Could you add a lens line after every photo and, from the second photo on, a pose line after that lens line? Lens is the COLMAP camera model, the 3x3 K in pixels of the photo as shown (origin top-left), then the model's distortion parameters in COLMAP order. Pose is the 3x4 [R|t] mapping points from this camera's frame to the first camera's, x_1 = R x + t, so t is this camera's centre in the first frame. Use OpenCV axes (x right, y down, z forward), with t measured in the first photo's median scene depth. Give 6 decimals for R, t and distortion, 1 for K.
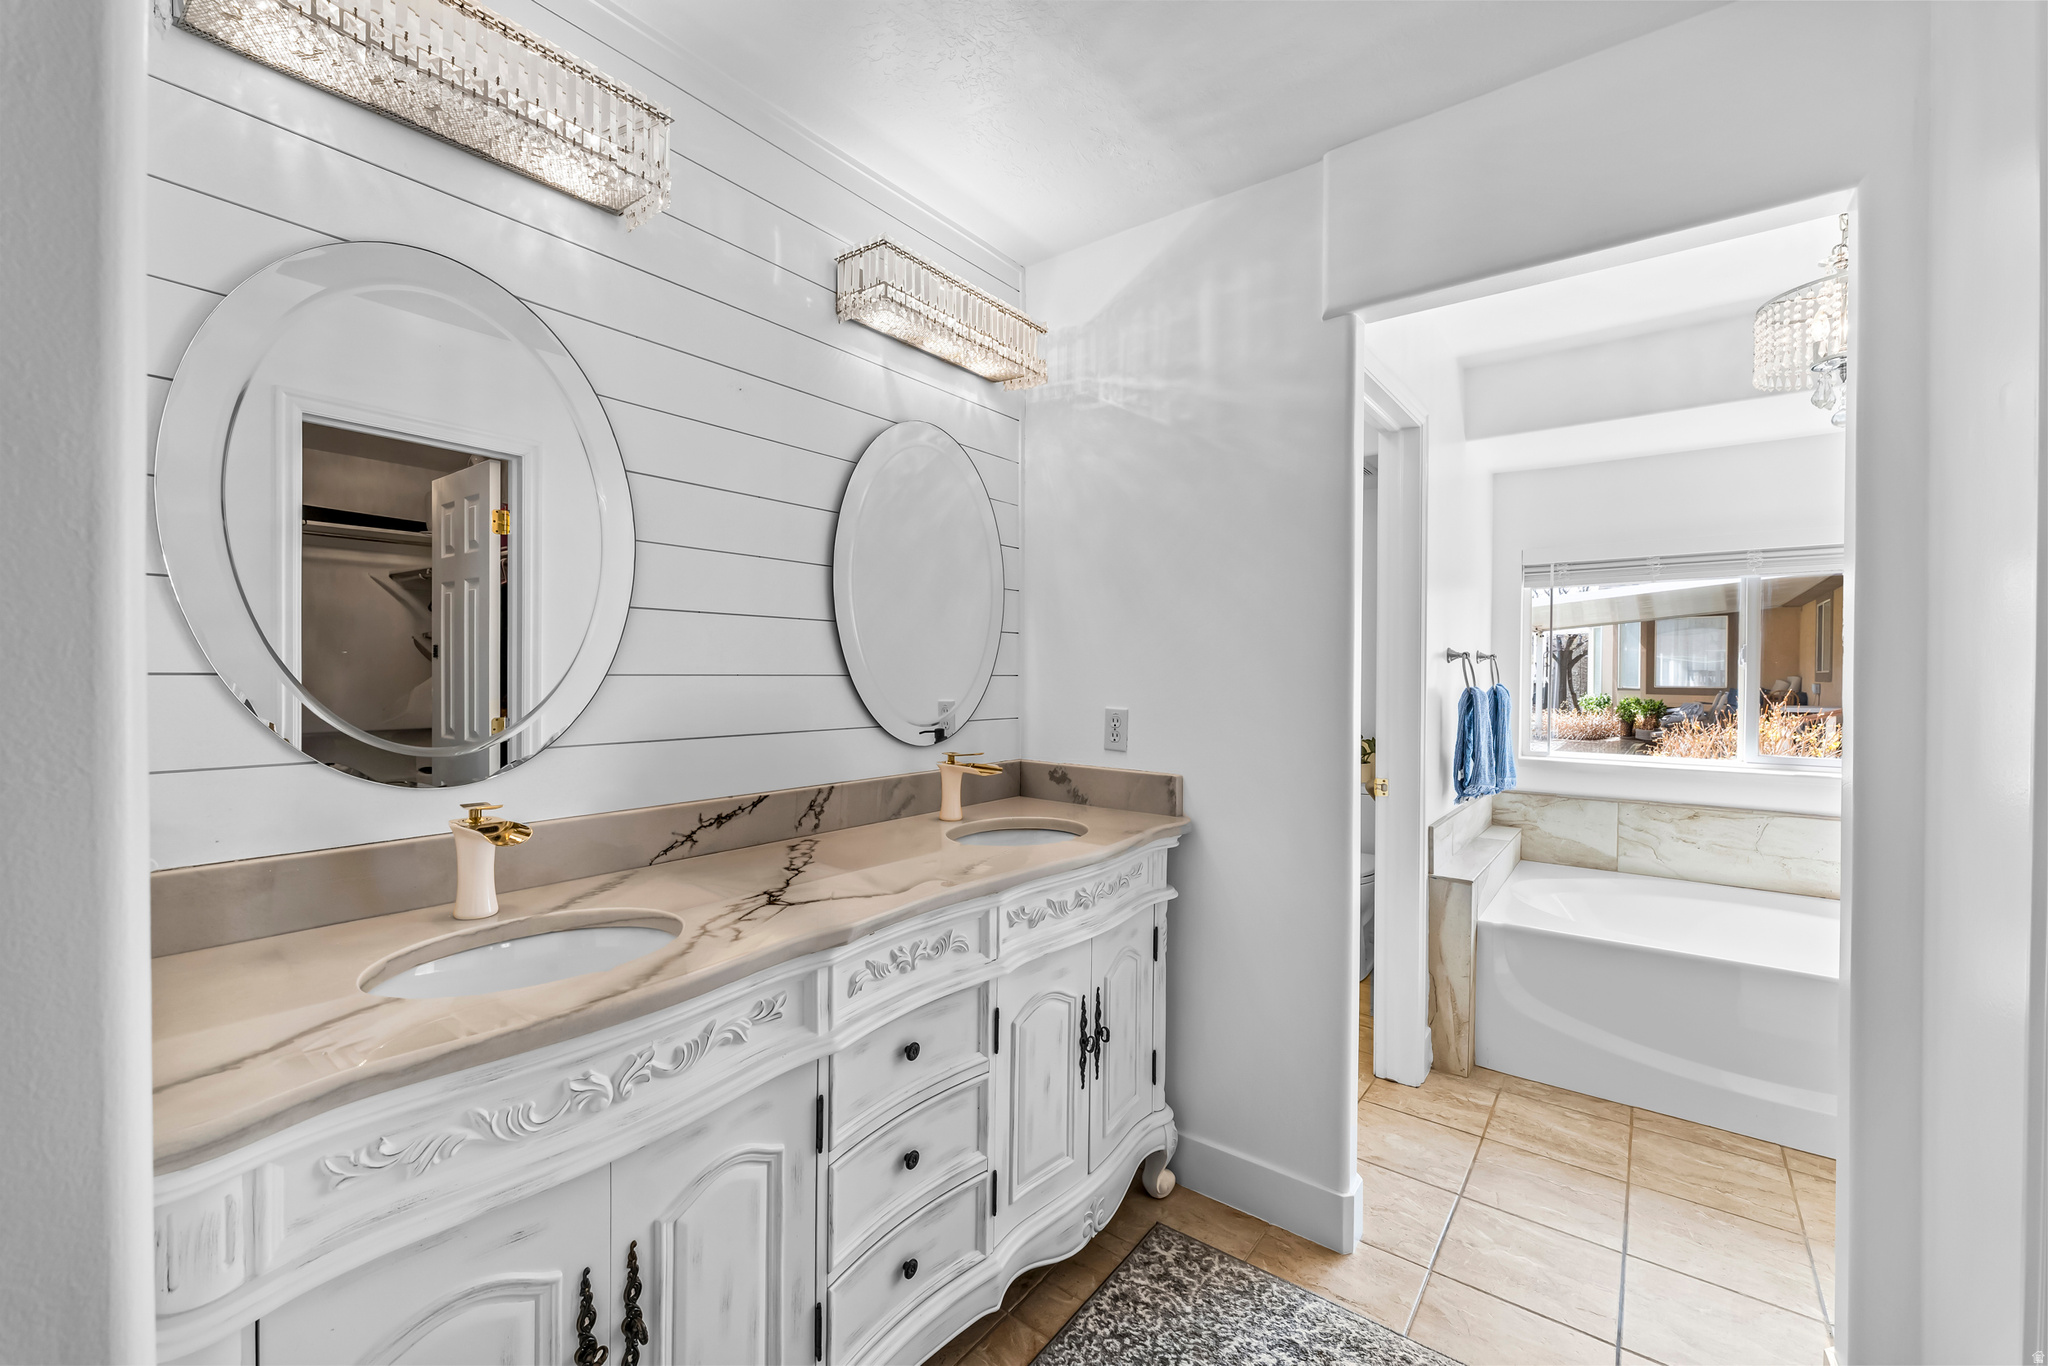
lens RADIAL K [[834.1, 0, 1039.4], [0, 834.1, 680.8], [0, 0, 1]] dist [-0.002262, 0.000578]
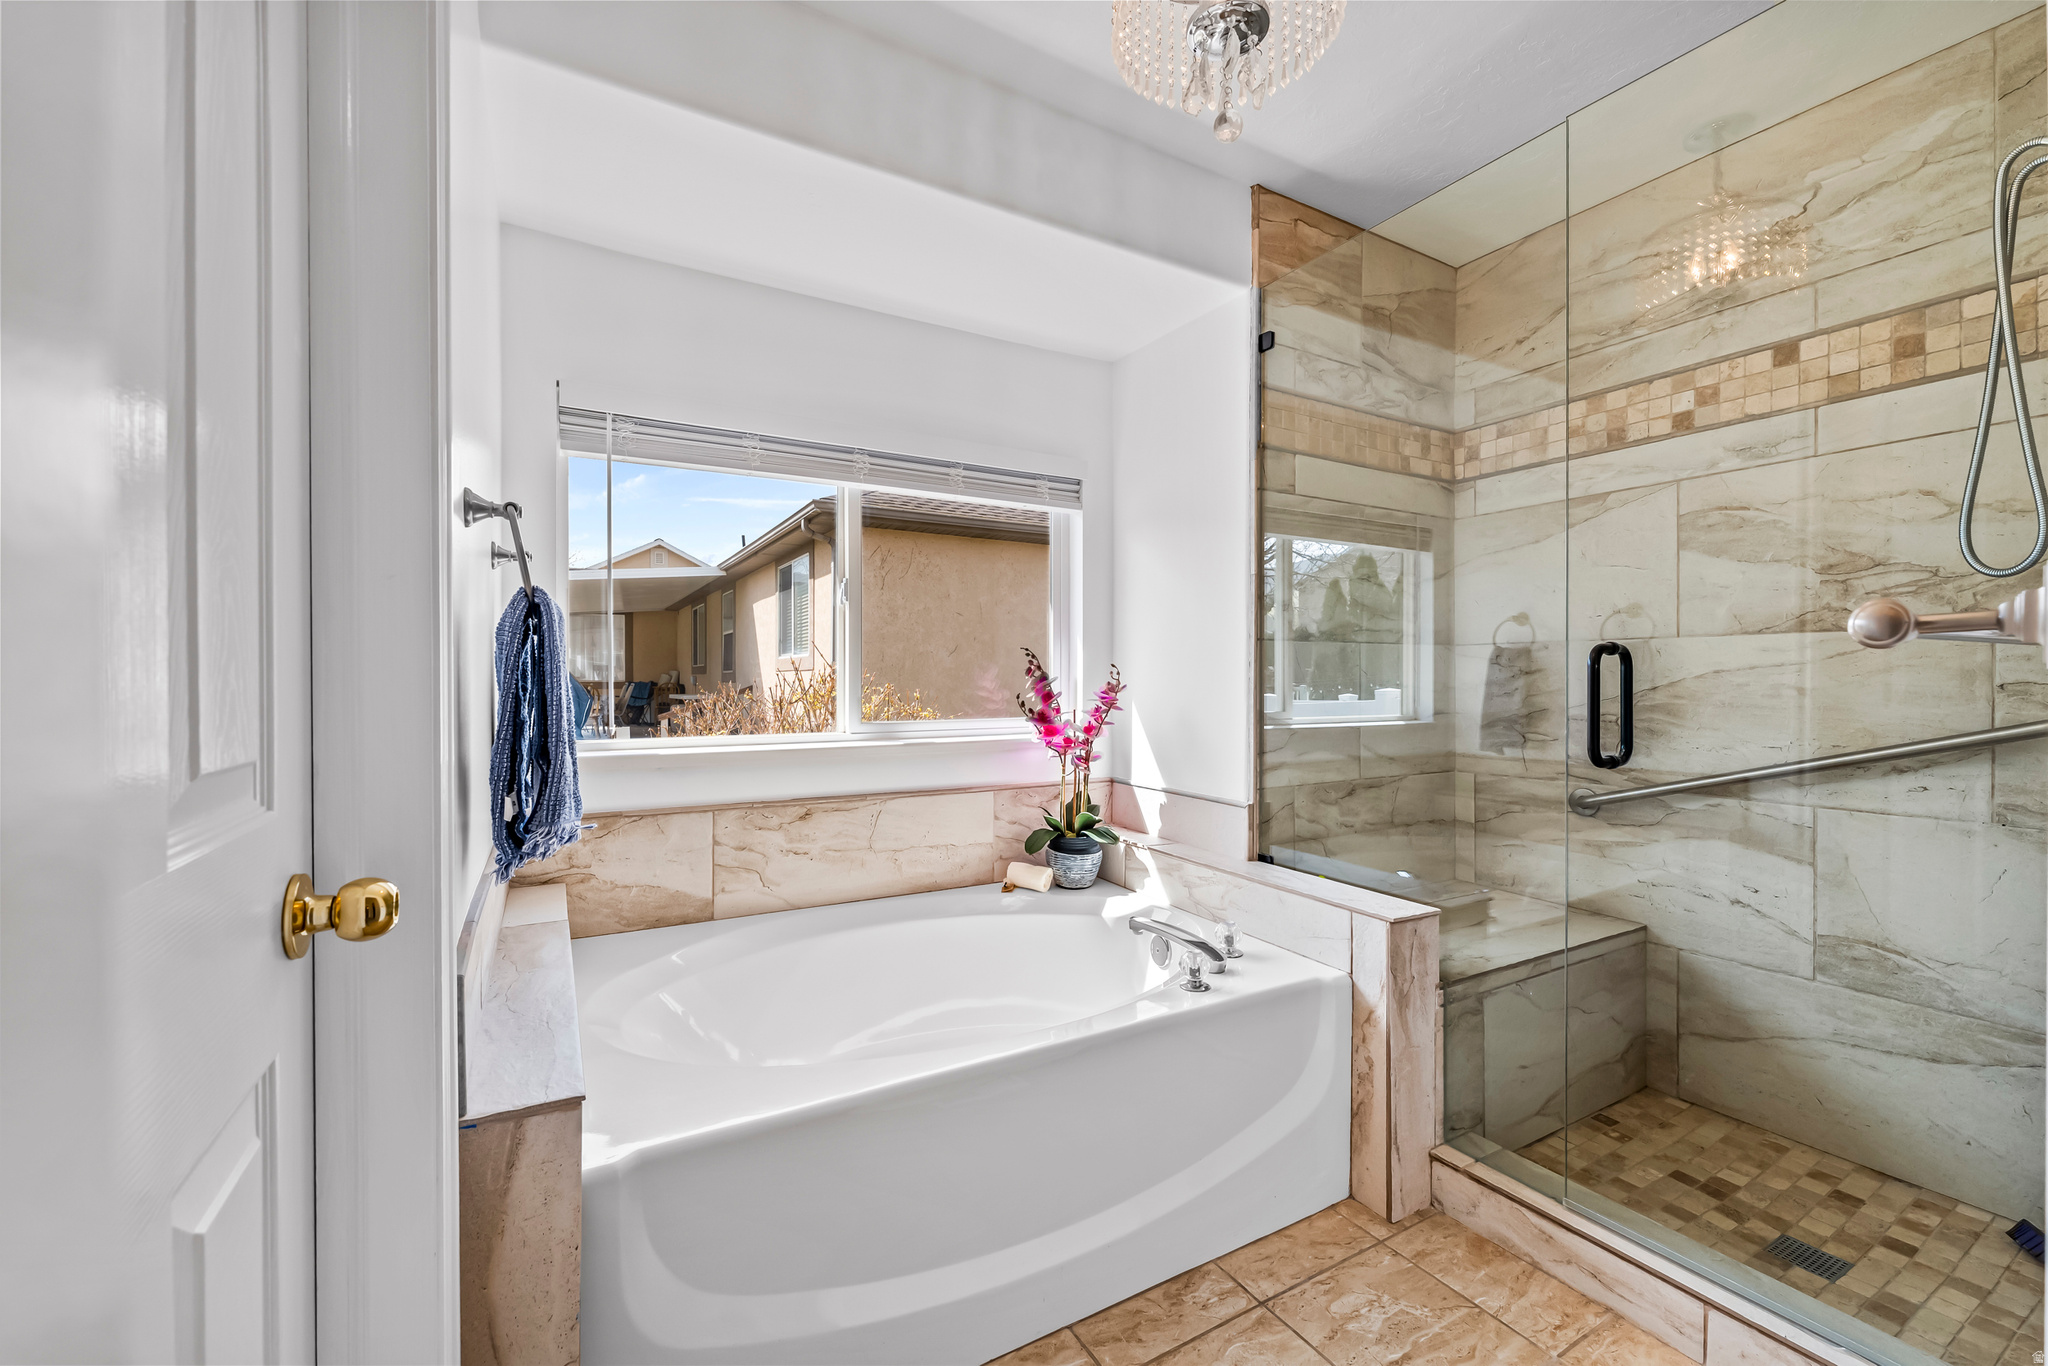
lens RADIAL K [[834.1, 0, 1019.6], [0, 834.1, 684.5], [0, 0, 1]] dist [-0.002262, 0.000578]
pose [[0.399755, -0.011416, 0.916551, 0.211231], [0.008778, 0.999924, 0.008626, 0.047207], [-0.916580, 0.004597, 0.399825, 0.545142]]
